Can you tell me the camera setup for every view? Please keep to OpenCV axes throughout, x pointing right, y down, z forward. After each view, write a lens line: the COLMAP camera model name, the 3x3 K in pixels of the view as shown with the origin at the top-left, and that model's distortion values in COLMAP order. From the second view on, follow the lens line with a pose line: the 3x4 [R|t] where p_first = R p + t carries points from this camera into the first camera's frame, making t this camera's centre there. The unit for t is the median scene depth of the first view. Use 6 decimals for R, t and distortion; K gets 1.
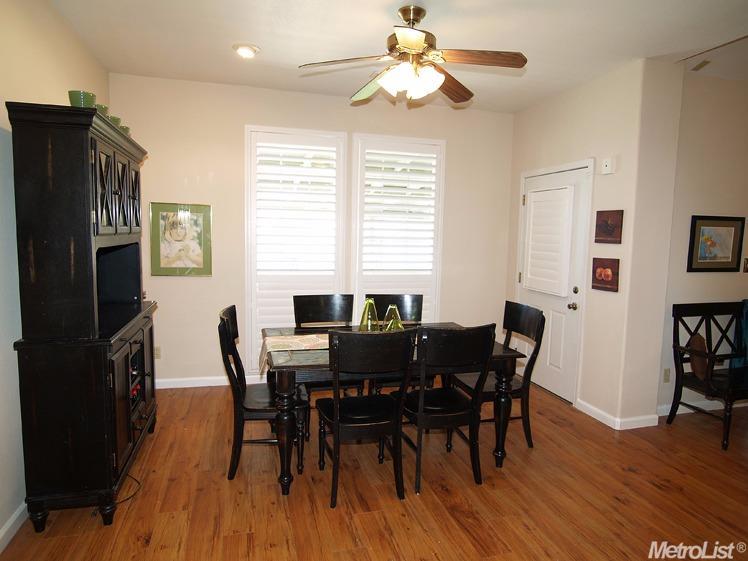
lens RADIAL K [[468.8, 0, 369.5], [0, 468.8, 280.2], [0, 0, 1]] dist [-0.031921, 0.002179]
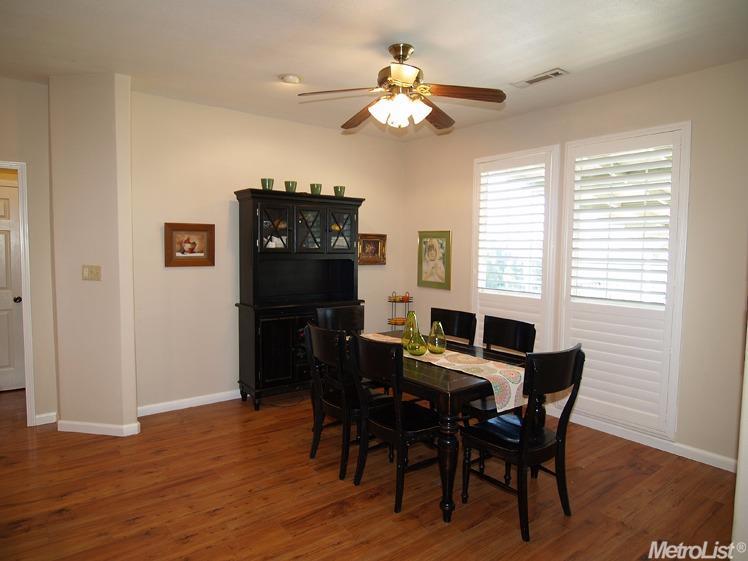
lens RADIAL K [[468.8, 0, 369.5], [0, 468.8, 280.2], [0, 0, 1]] dist [-0.031921, 0.002179]
pose [[0.382533, 0.042722, -0.922954, 0.703826], [-0.100313, 0.994946, 0.004478, -0.019463], [0.918480, 0.090871, 0.384885, 0.357183]]
